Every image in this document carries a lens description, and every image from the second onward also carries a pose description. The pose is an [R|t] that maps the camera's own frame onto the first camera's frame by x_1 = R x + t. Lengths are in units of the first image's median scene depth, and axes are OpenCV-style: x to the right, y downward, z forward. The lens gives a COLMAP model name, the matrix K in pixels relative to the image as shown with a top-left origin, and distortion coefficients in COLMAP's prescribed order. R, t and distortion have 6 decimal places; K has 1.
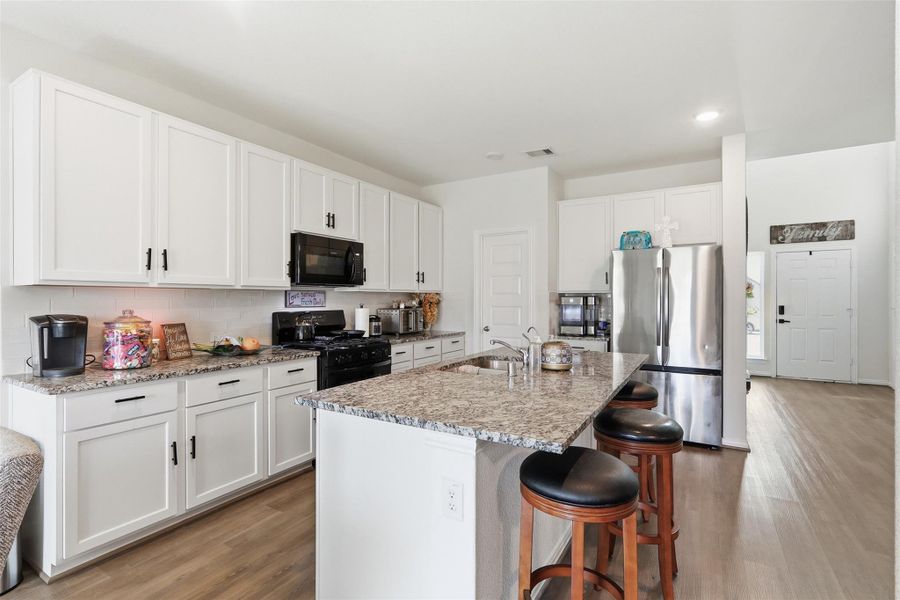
lens RADIAL K [[420.5, 0, 454.7], [0, 420.5, 303.7], [0, 0, 1]] dist [-0.004247, 0.001856]
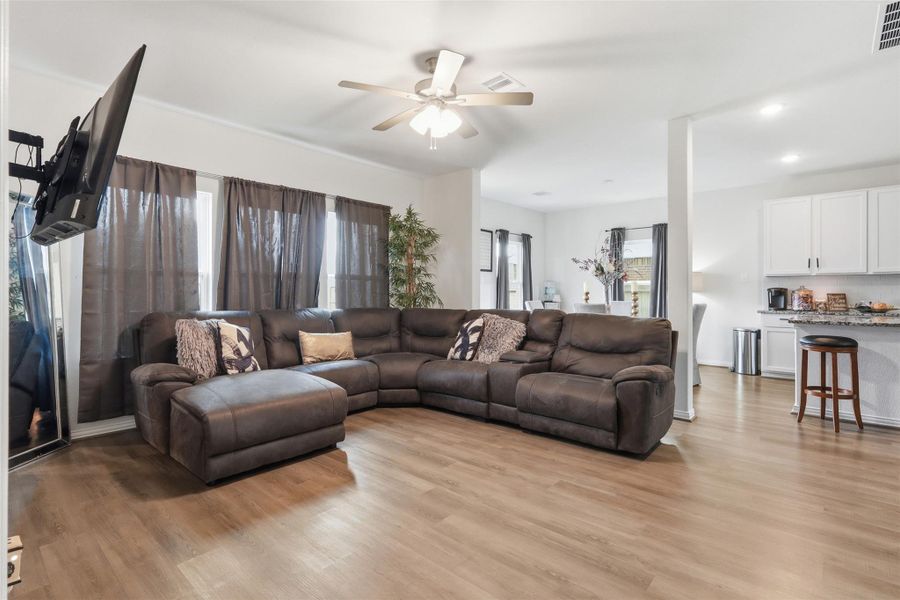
lens RADIAL K [[420.5, 0, 457.4], [0, 420.5, 291.0], [0, 0, 1]] dist [-0.004247, 0.001856]
pose [[-0.207073, 0.001620, -0.978324, 1.726730], [-0.008941, 0.999954, 0.003548, 0.048642], [0.978285, 0.009482, -0.207049, -0.345246]]
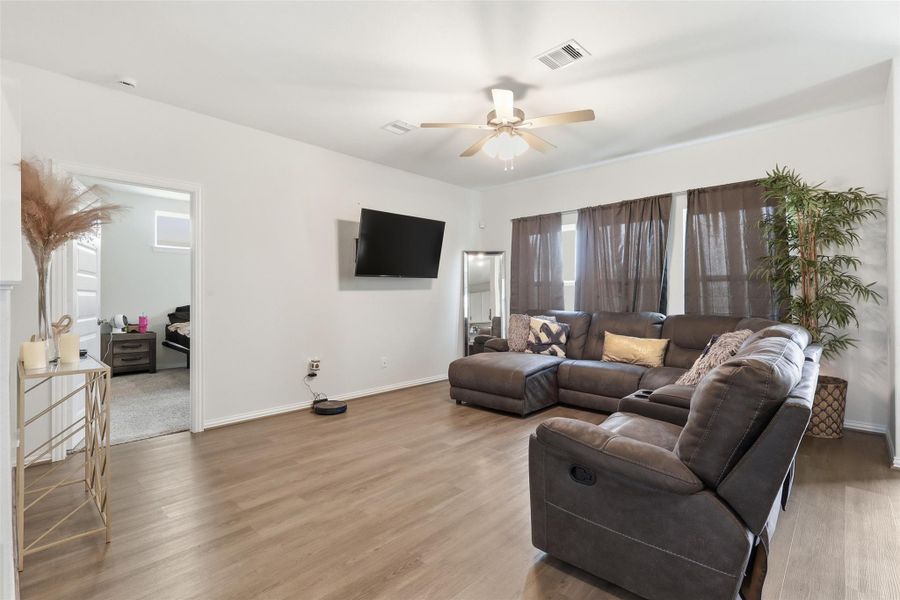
lens RADIAL K [[420.5, 0, 453.3], [0, 420.5, 293.0], [0, 0, 1]] dist [-0.004247, 0.001856]
pose [[-0.973848, 0.008211, 0.227053, 0.572971], [0.007936, 0.999966, -0.002122, 0.047704], [-0.227063, -0.000265, -0.973880, 0.580338]]
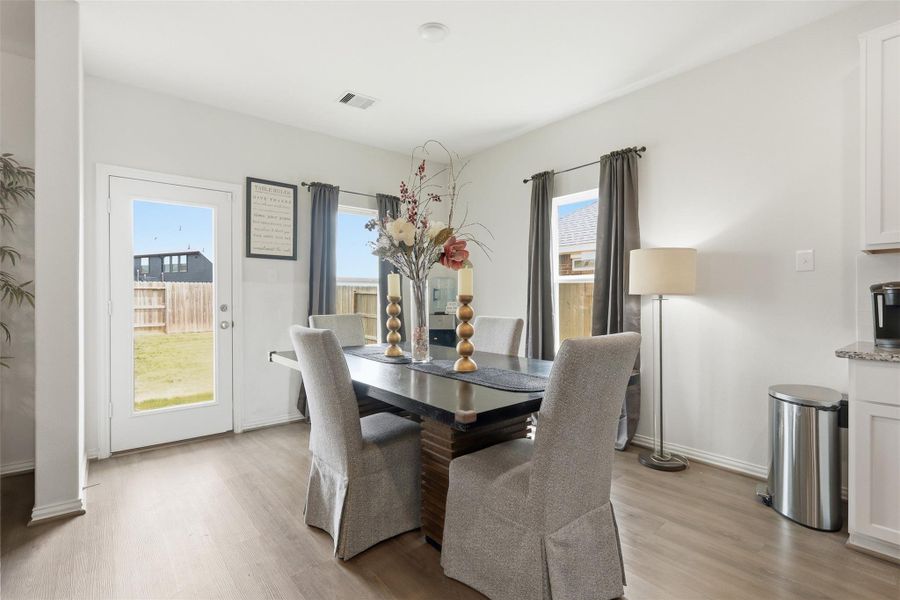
lens RADIAL K [[420.5, 0, 454.9], [0, 420.5, 301.4], [0, 0, 1]] dist [-0.004247, 0.001856]
pose [[-0.337547, 0.012575, -0.941225, 0.211652], [-0.004495, 0.999878, 0.014971, 0.050937], [0.941298, 0.009284, -0.337449, 0.333663]]
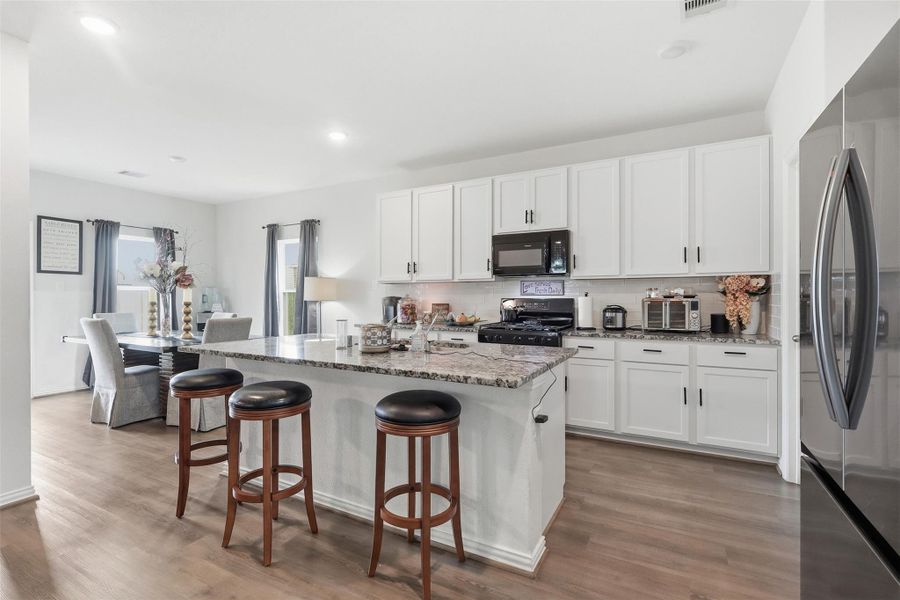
lens RADIAL K [[420.5, 0, 454.5], [0, 420.5, 299.9], [0, 0, 1]] dist [-0.004247, 0.001856]
pose [[0.032290, 0.010991, -0.999418, 1.130342], [-0.009184, 0.999901, 0.010700, 0.015978], [0.999436, 0.008833, 0.032388, 1.075336]]
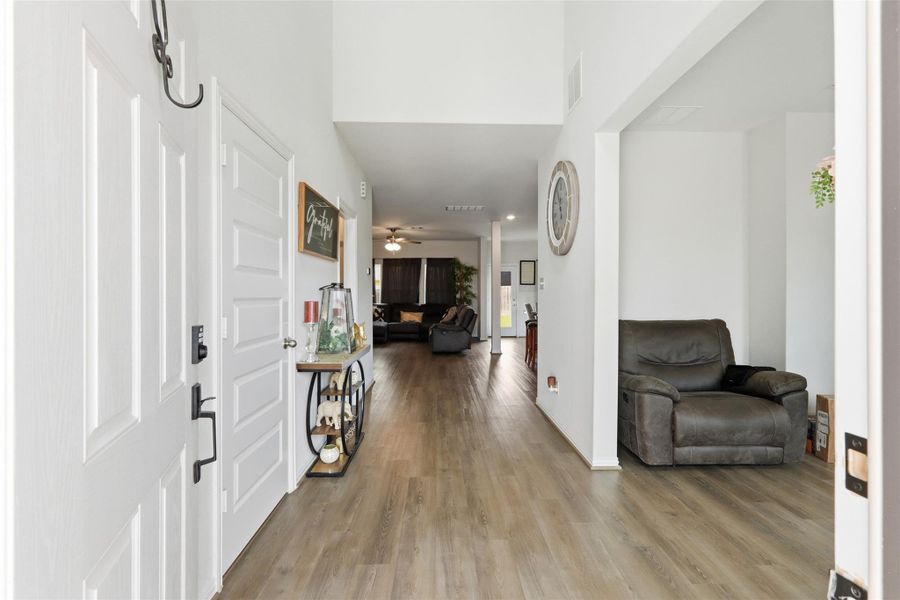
lens RADIAL K [[420.5, 0, 453.5], [0, 420.5, 296.8], [0, 0, 1]] dist [-0.004247, 0.001856]
pose [[-0.843402, 0.004029, -0.537268, 2.226053], [-0.002842, 0.999924, 0.011960, 0.007076], [0.537276, 0.011614, -0.843326, 2.708429]]
